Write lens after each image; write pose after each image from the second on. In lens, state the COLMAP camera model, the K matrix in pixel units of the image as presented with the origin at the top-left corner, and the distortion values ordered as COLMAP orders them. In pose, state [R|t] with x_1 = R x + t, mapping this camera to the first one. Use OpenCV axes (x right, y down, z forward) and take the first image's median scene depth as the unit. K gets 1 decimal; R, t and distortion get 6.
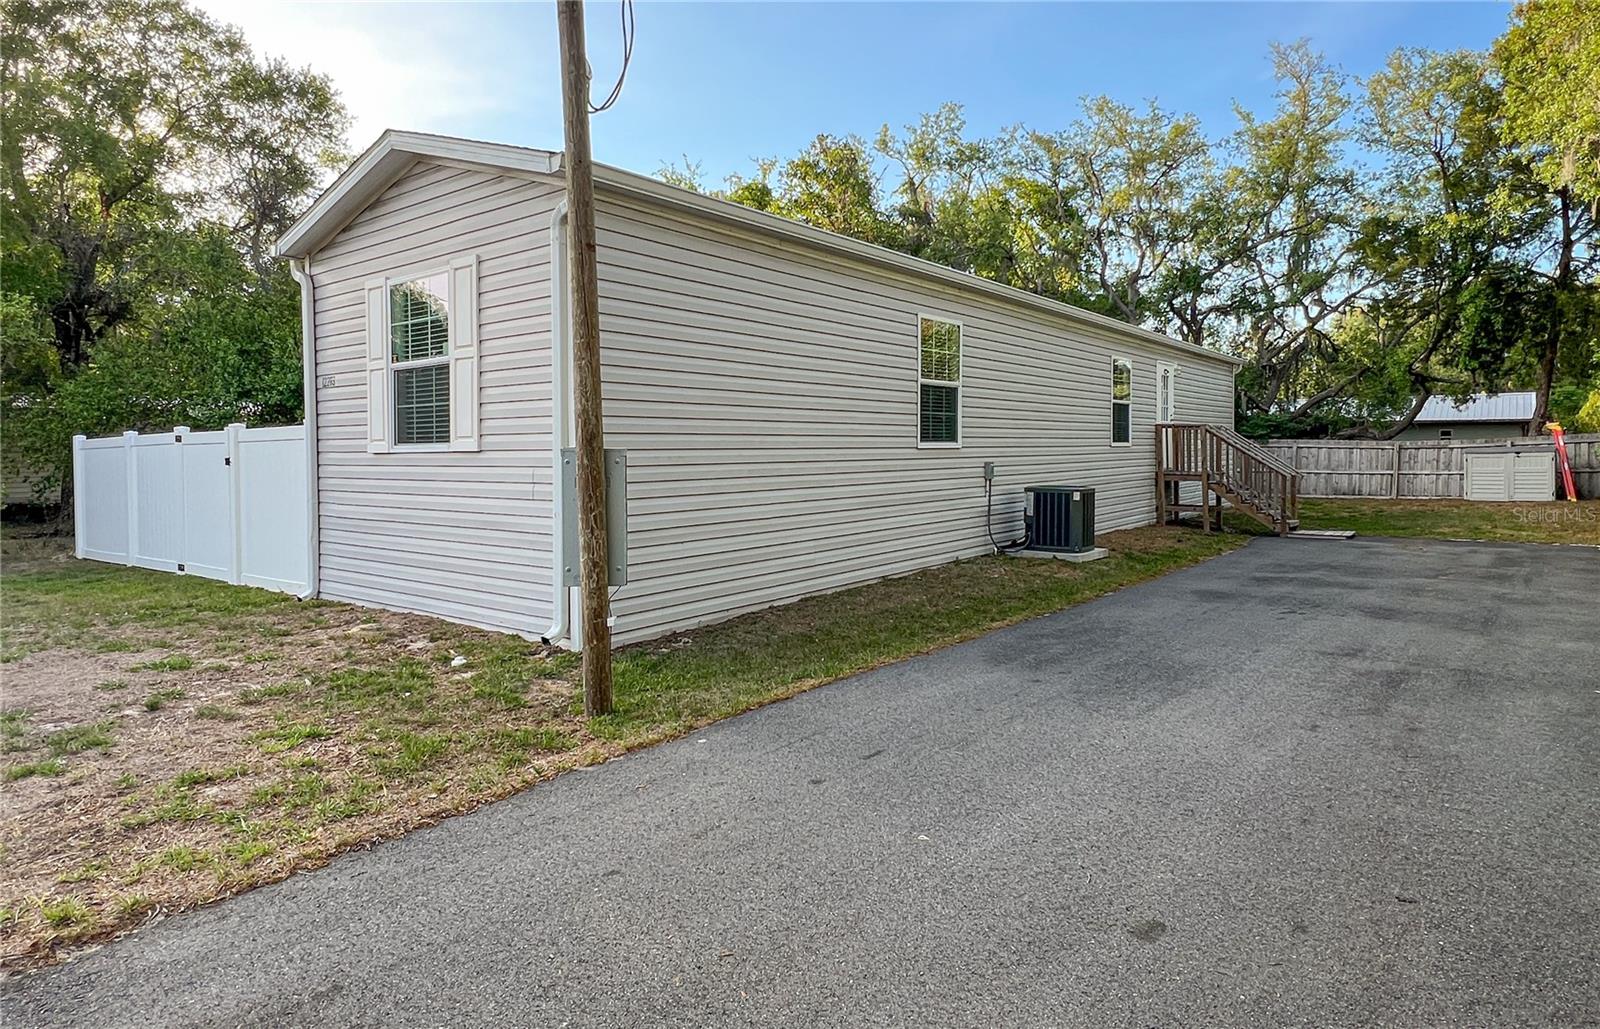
lens RADIAL K [[920.0, 0, 801.1], [0, 920.0, 471.7], [0, 0, 1]] dist [0.003132, 0.001626]
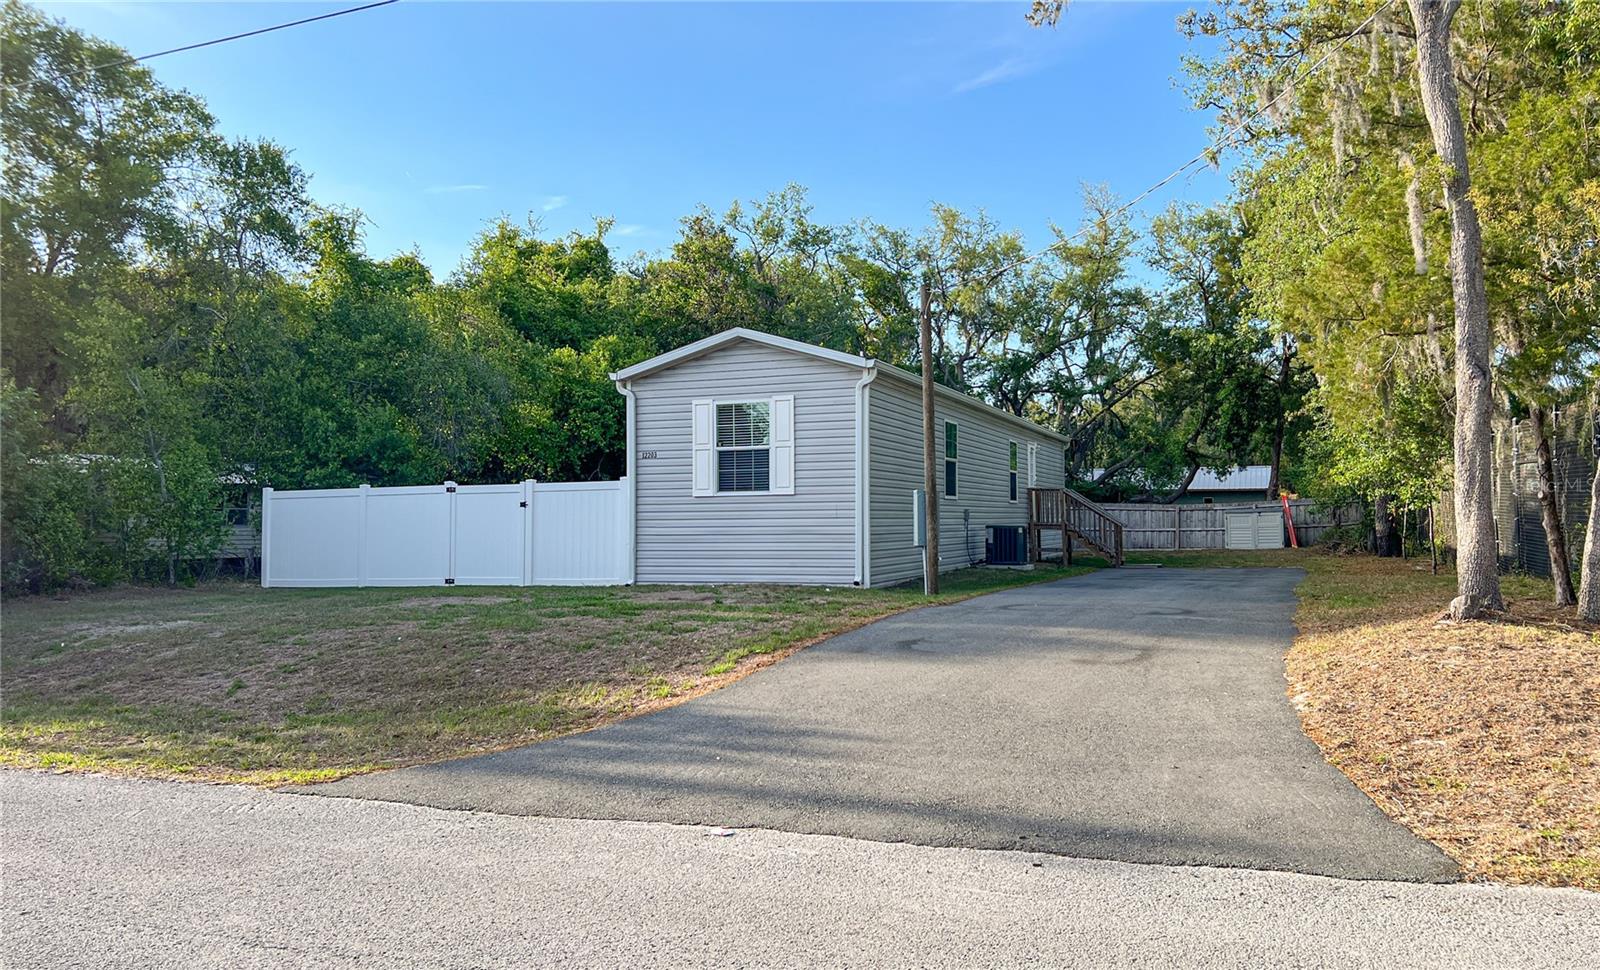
lens RADIAL K [[1207.6, 0, 800.0], [0, 1207.6, 485.0], [0, 0, 1]] dist [0.075367, -0.000485]
pose [[0.957443, 0.009565, 0.288464, -0.358421], [0.007414, 0.998306, -0.057711, 0.035120], [-0.288528, 0.057393, 0.955750, -0.483650]]
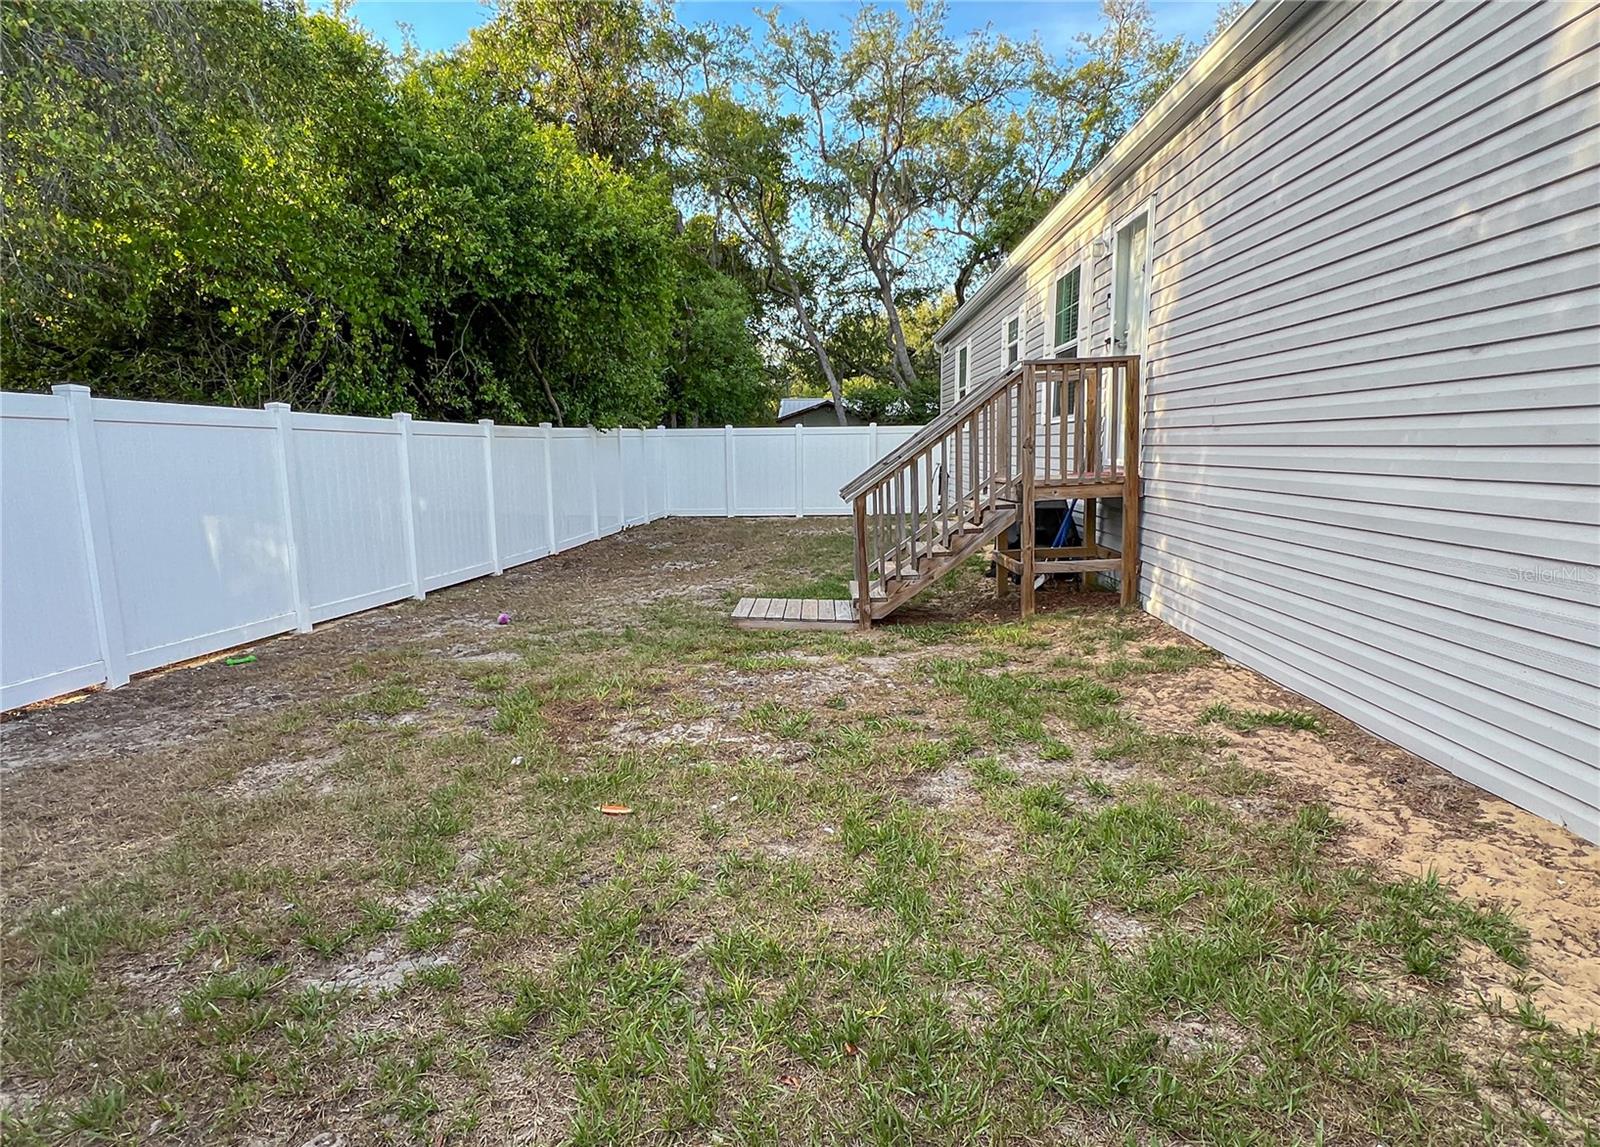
lens RADIAL K [[878.1, 0, 796.9], [0, 878.1, 598.0], [0, 0, 1]] dist [-0.002736, -0.000632]
pose [[0.812418, -0.106014, 0.573356, -0.308630], [0.026085, 0.988956, 0.145897, -0.000742], [-0.582491, -0.103574, 0.806211, 0.482897]]
